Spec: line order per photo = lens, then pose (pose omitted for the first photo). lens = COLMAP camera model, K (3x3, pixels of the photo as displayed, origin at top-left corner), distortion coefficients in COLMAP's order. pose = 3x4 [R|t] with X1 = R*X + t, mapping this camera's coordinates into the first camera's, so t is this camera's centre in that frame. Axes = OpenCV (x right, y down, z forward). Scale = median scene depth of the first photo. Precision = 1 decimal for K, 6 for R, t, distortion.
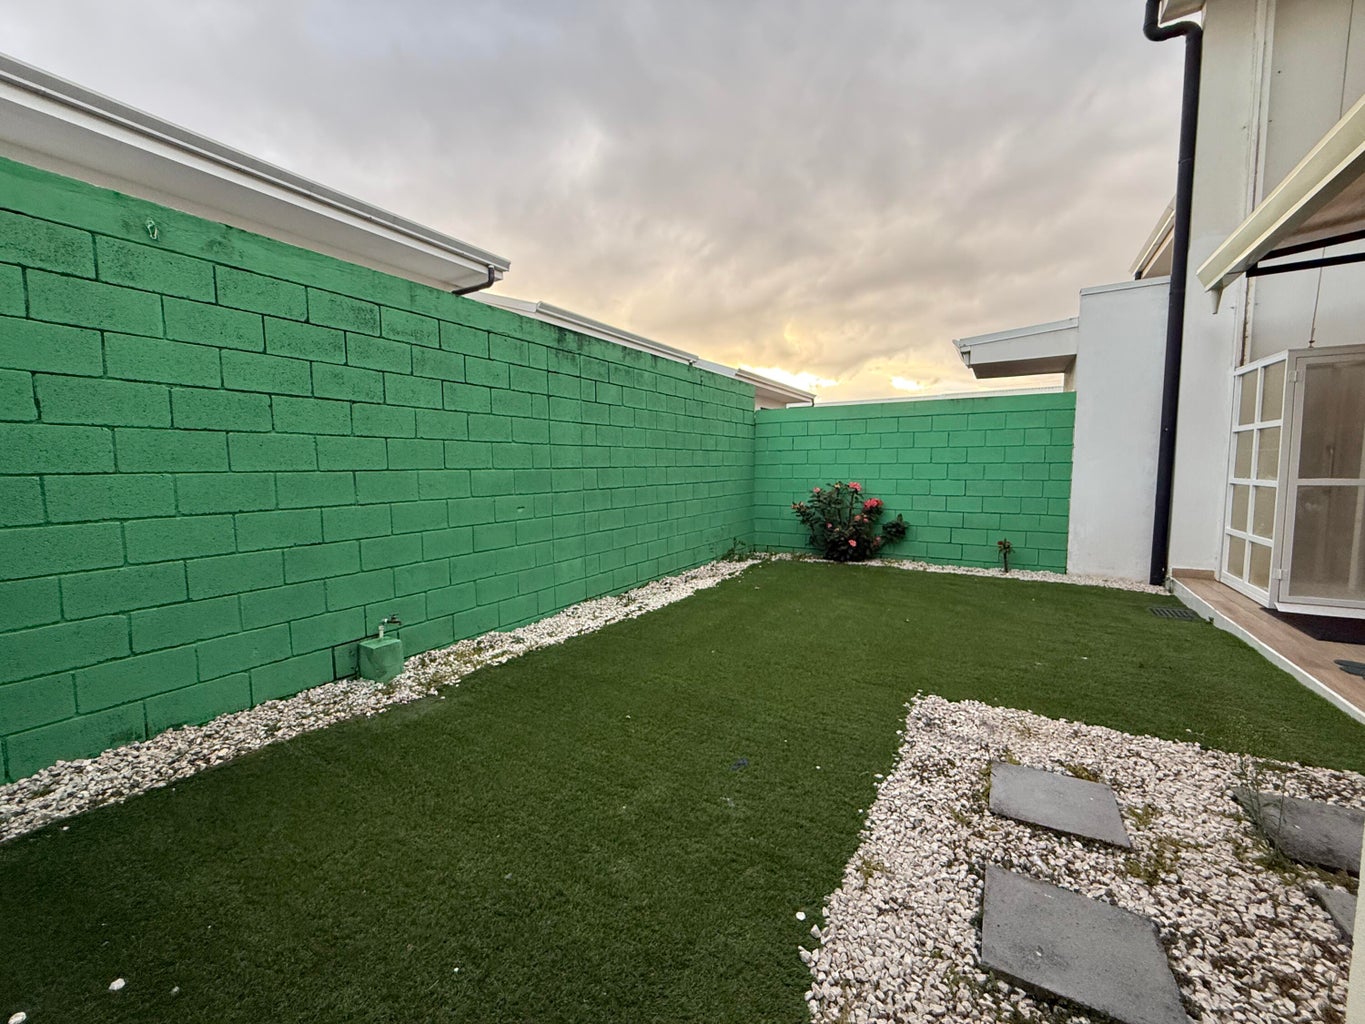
lens RADIAL K [[544.1, 0, 681.4], [0, 544.1, 510.1], [0, 0, 1]] dist [-0.001394, 0.000018]
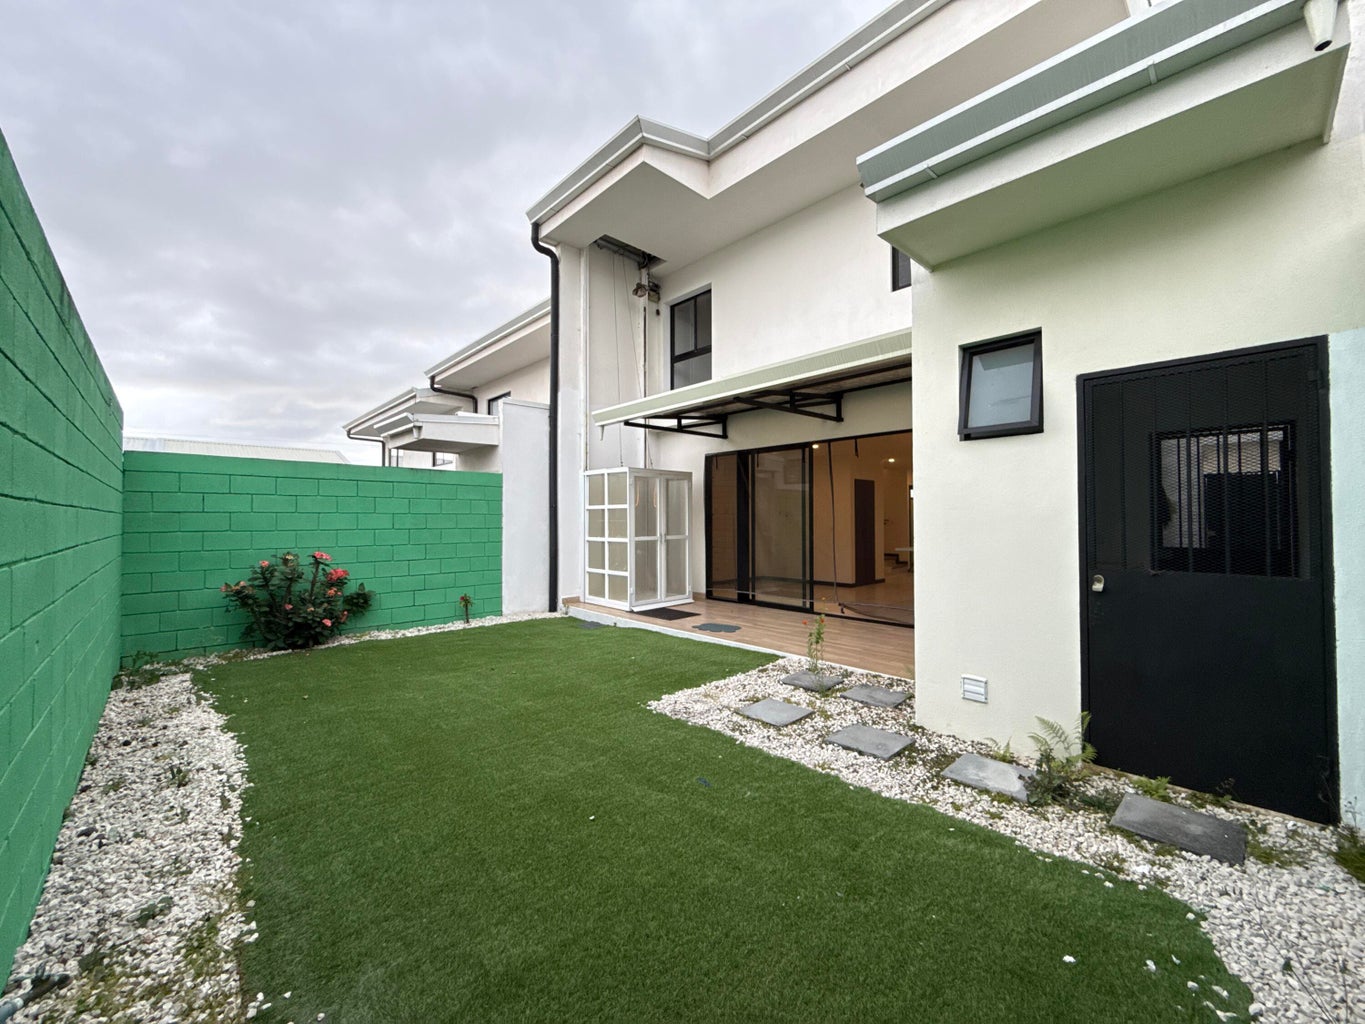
lens RADIAL K [[544.1, 0, 681.4], [0, 544.1, 510.1], [0, 0, 1]] dist [-0.001394, 0.000018]
pose [[0.267877, 0.024433, 0.963143, -0.587078], [0.080268, 0.995637, -0.047582, -0.048348], [-0.960104, 0.090056, 0.264747, 0.352792]]
